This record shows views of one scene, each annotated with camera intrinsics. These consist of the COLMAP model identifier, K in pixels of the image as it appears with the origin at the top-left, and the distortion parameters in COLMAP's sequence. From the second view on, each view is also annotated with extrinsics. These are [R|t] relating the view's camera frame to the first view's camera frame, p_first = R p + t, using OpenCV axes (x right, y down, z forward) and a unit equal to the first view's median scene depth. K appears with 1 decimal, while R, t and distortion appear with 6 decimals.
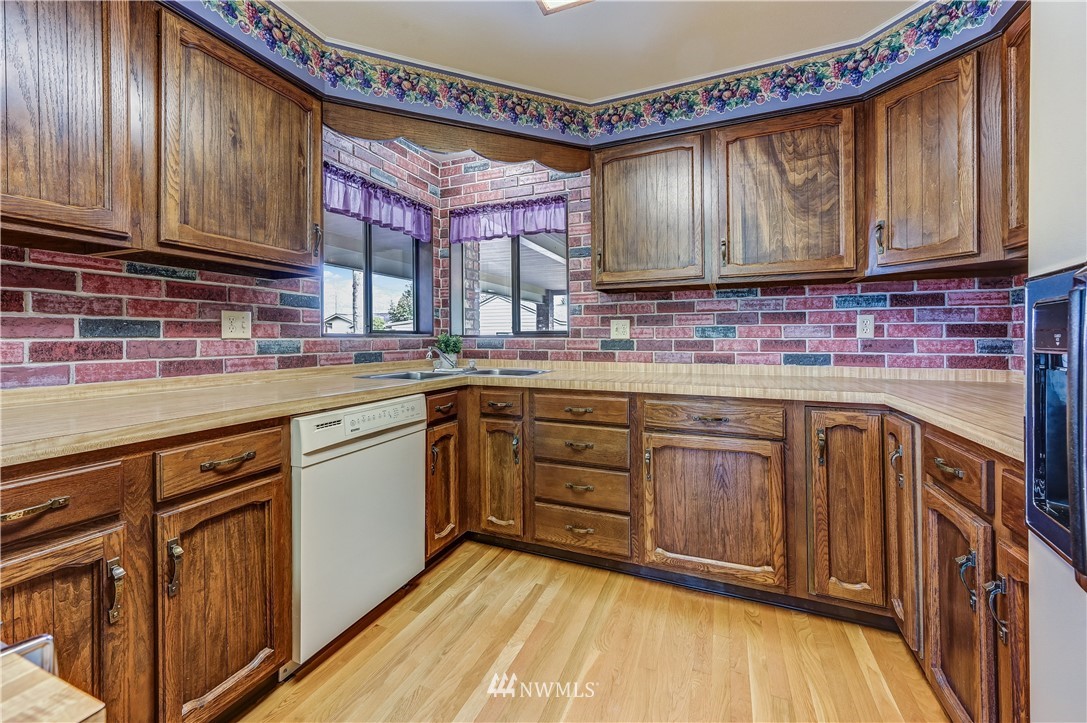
lens RADIAL K [[431.2, 0, 544.8], [0, 431.2, 327.8], [0, 0, 1]] dist [0.000764, 0.000050]
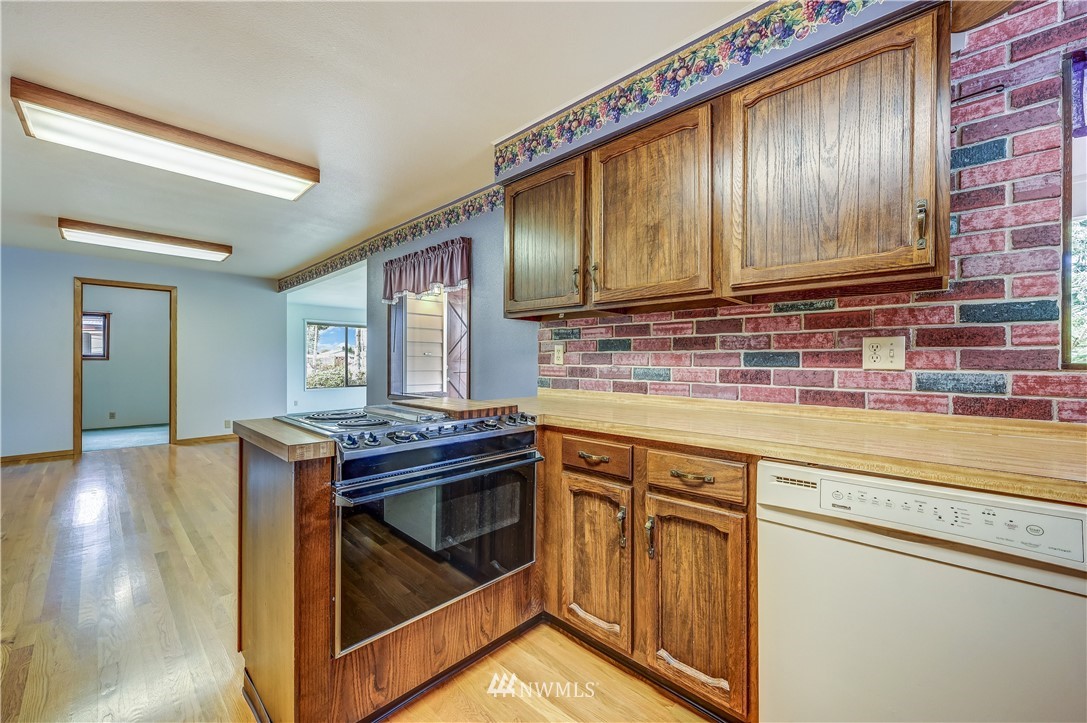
lens RADIAL K [[430.3, 0, 540.2], [0, 430.3, 356.6], [0, 0, 1]] dist [-0.000272, -0.000094]
pose [[-0.367585, -0.012486, -0.929906, 0.360712], [0.014410, 0.999713, -0.019119, 0.006841], [0.929878, -0.020428, -0.367299, 0.802000]]
